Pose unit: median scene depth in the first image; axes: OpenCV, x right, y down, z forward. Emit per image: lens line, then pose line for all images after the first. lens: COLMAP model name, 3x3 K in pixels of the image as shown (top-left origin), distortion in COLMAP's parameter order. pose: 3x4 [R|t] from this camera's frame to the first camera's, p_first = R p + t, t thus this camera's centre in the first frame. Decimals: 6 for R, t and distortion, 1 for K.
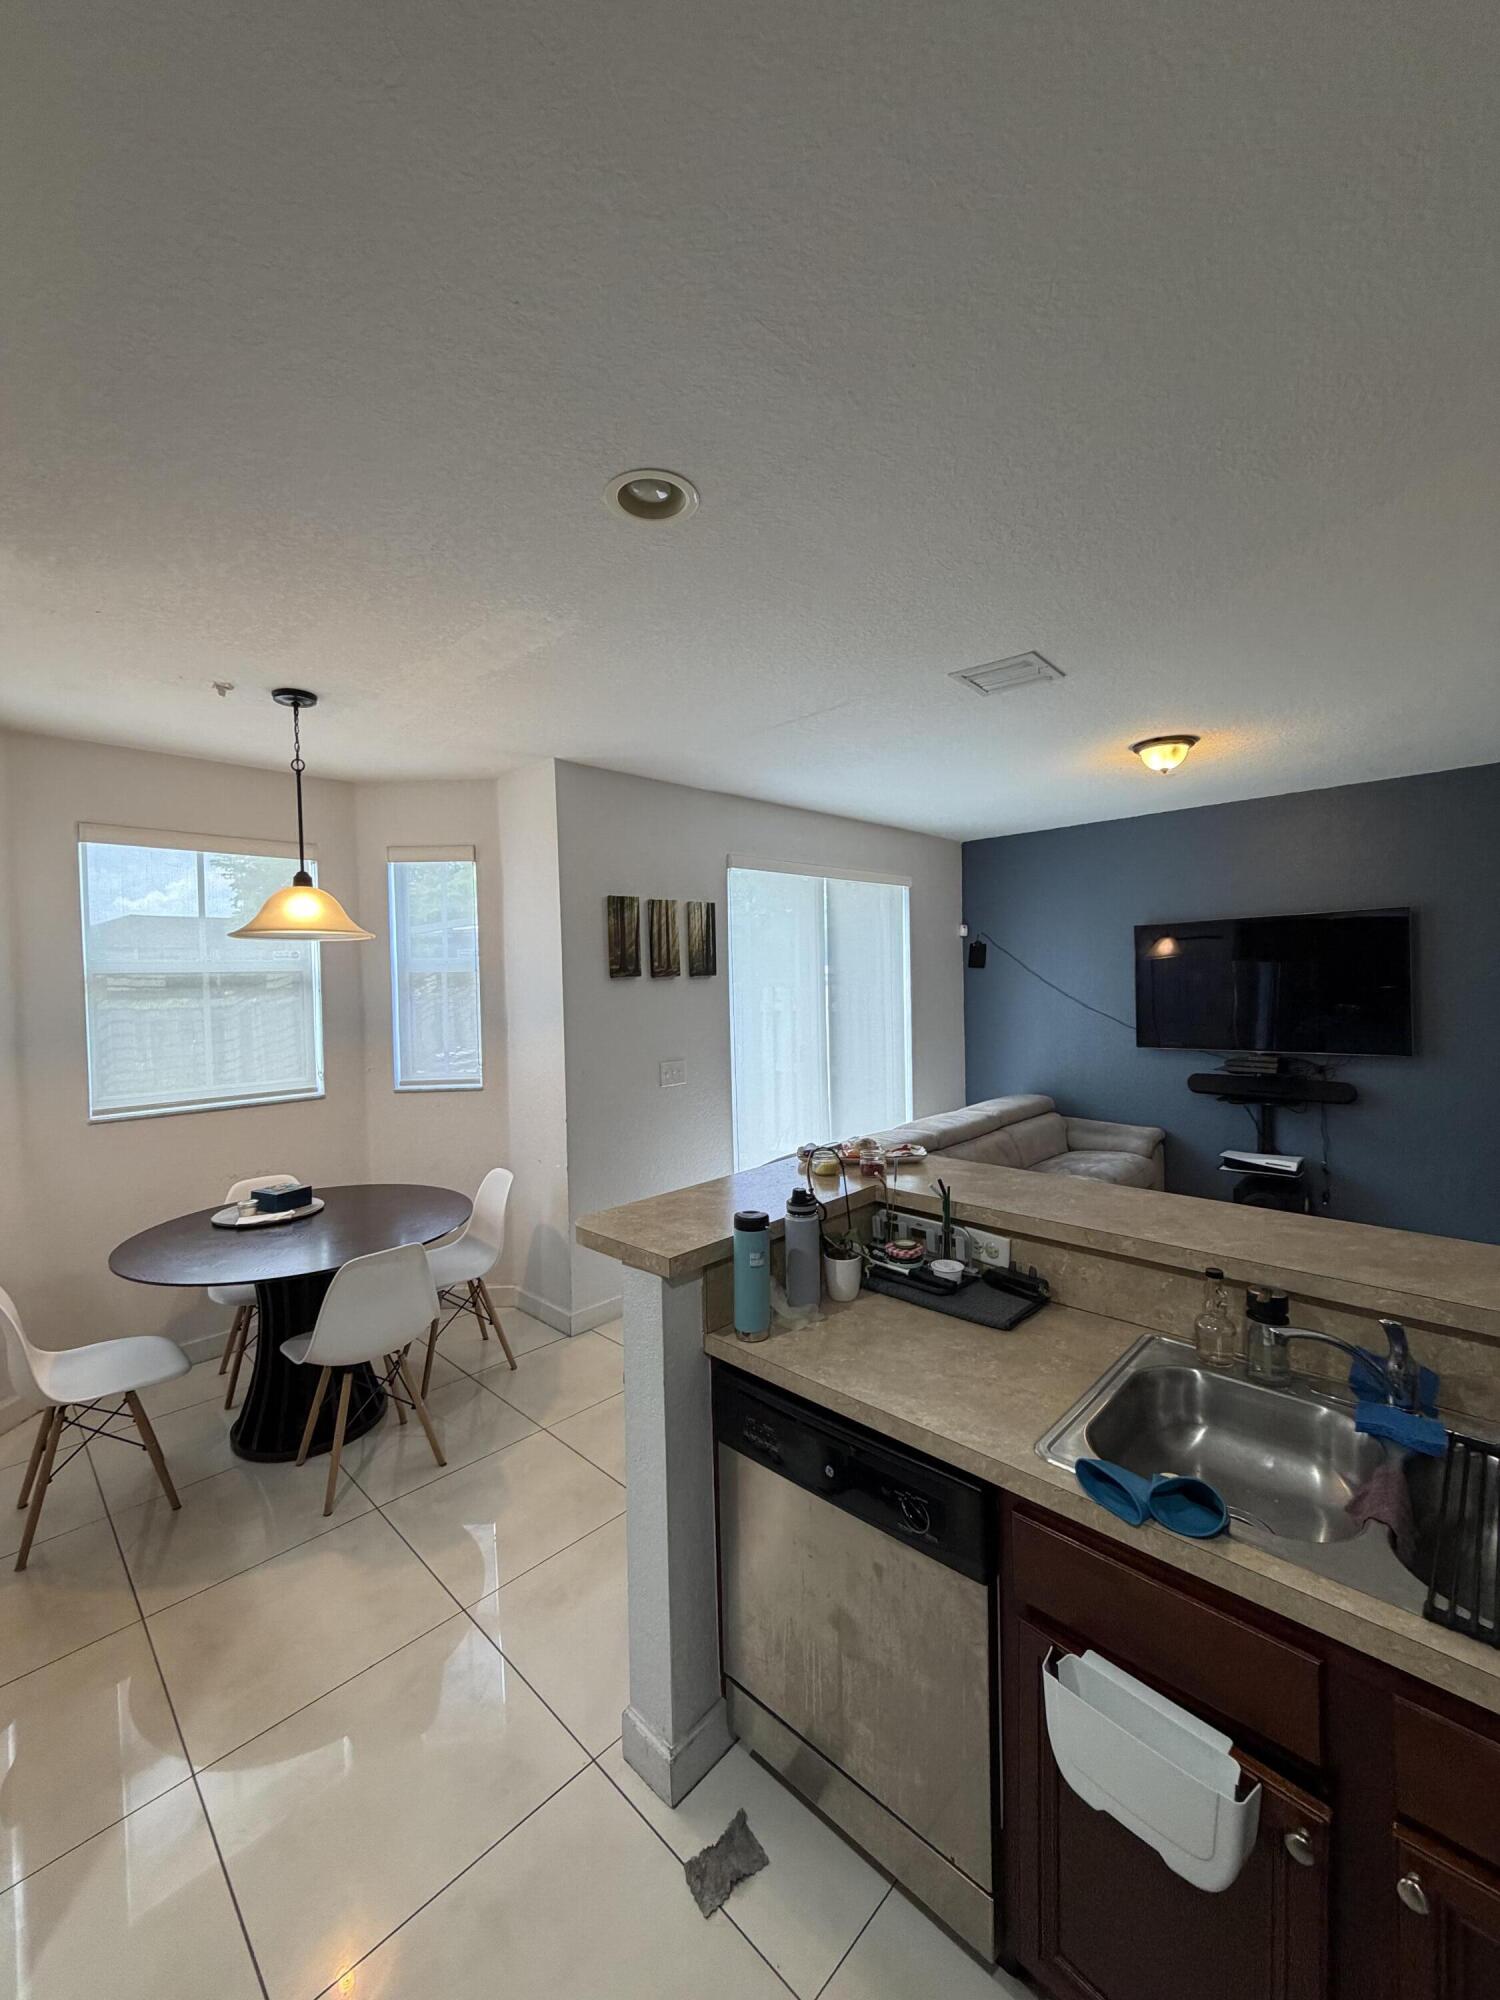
lens RADIAL K [[799.6, 0, 754.8], [0, 799.6, 985.3], [0, 0, 1]] dist [0.000242, 0.000704]
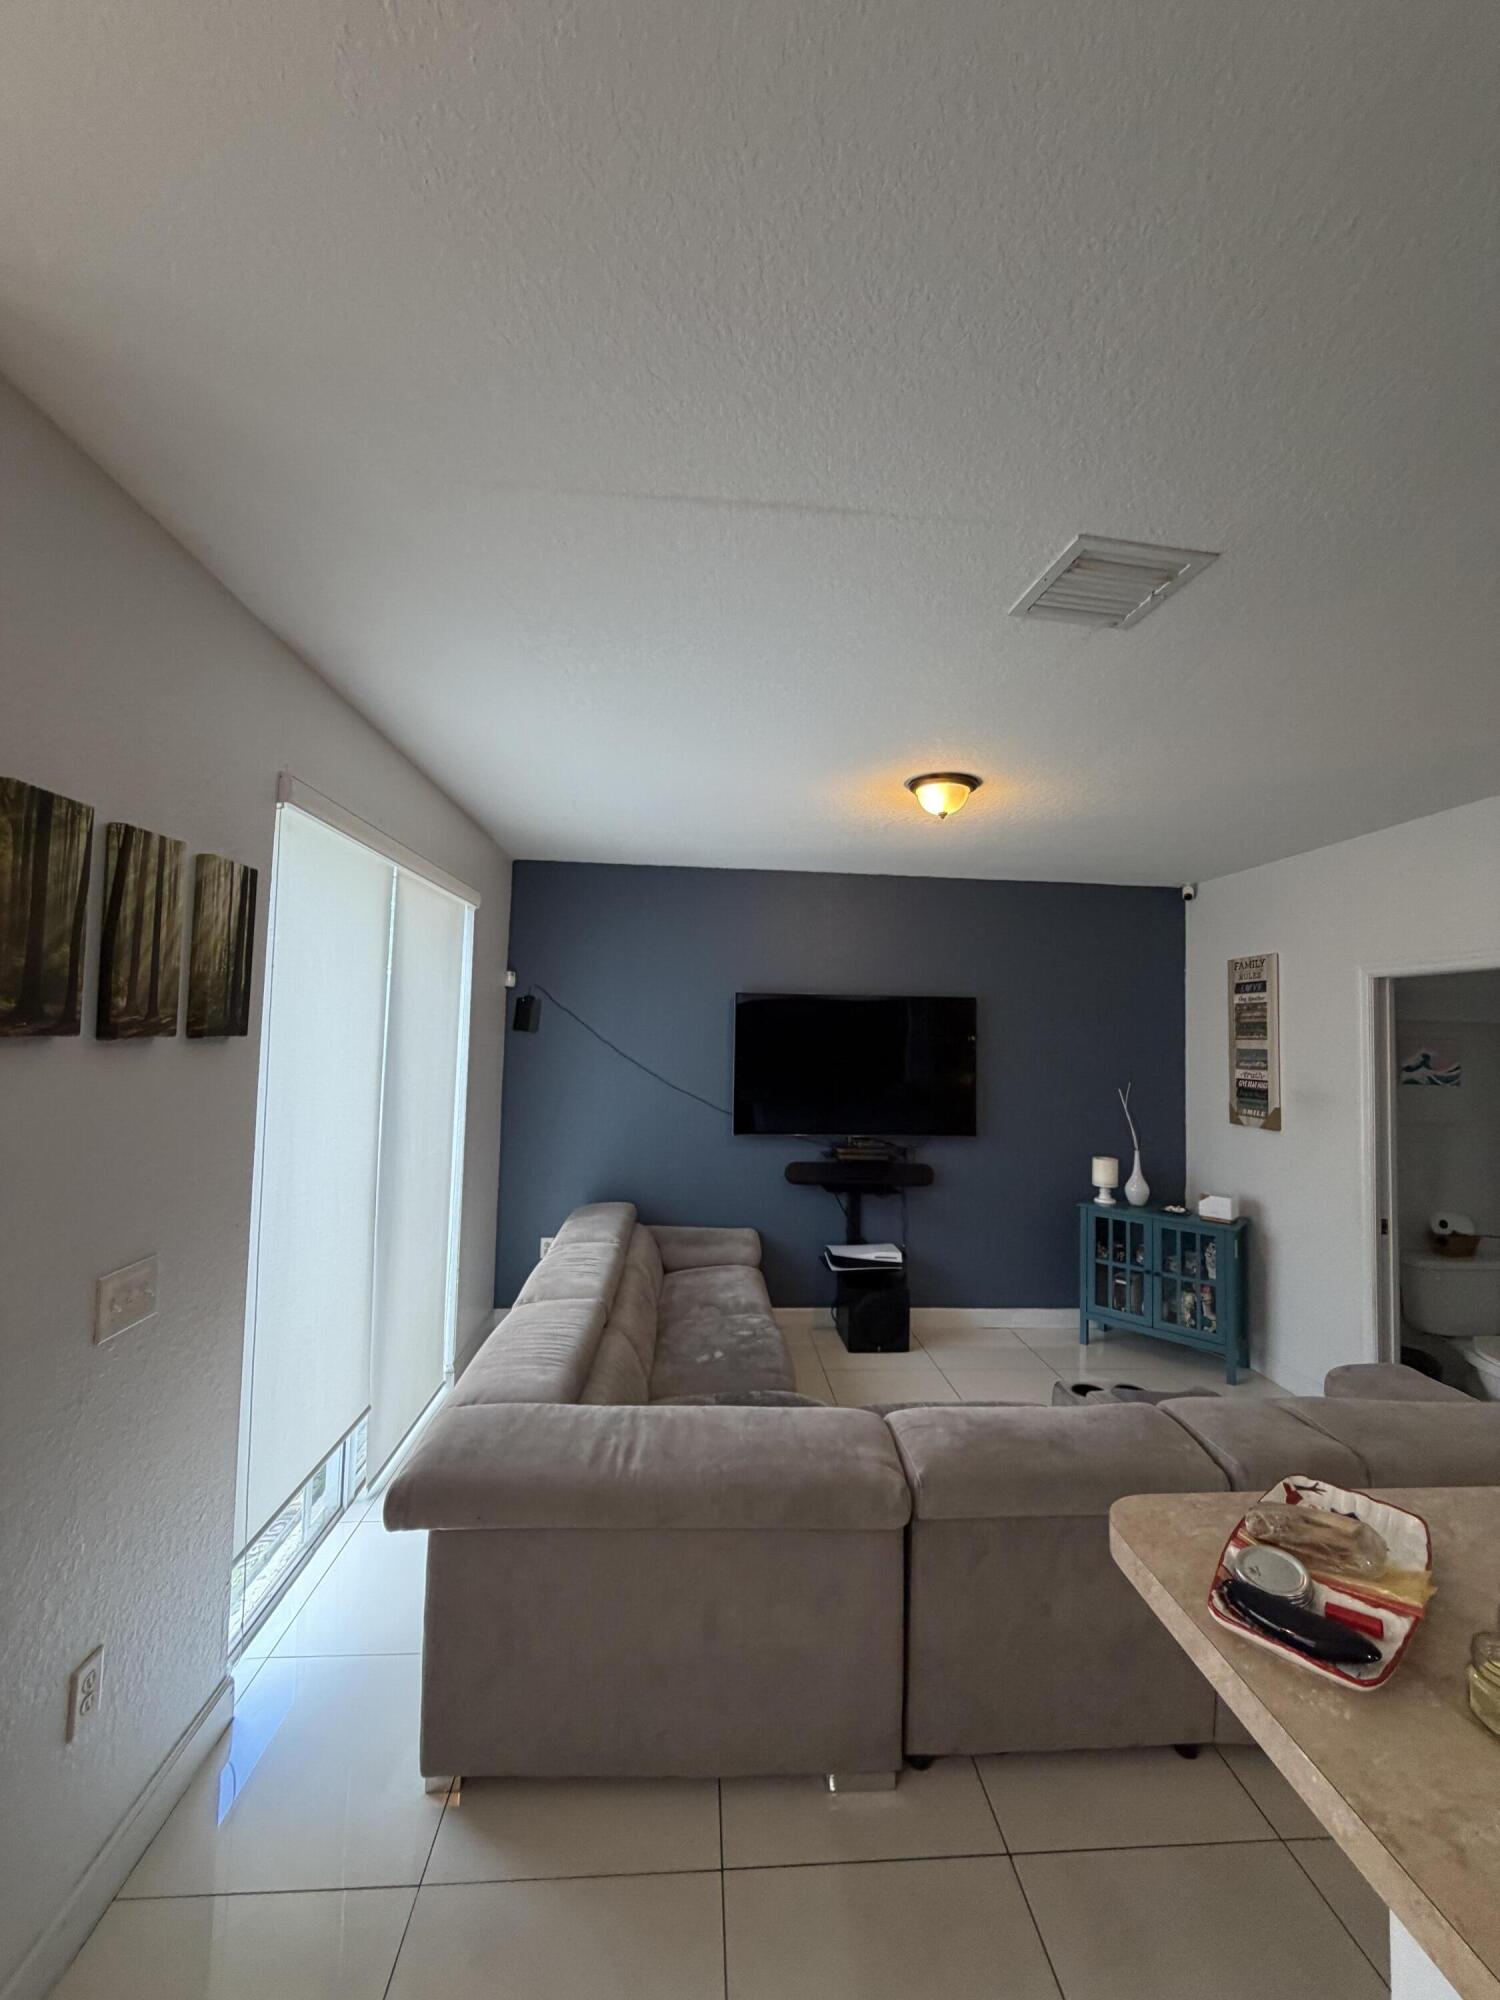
lens RADIAL K [[799.6, 0, 752.1], [0, 799.6, 992.8], [0, 0, 1]] dist [0.000242, 0.000704]
pose [[0.666380, 0.077846, 0.741538, -0.171274], [-0.032598, 0.996626, -0.075330, -0.010917], [-0.744900, 0.026026, 0.666669, 0.462889]]
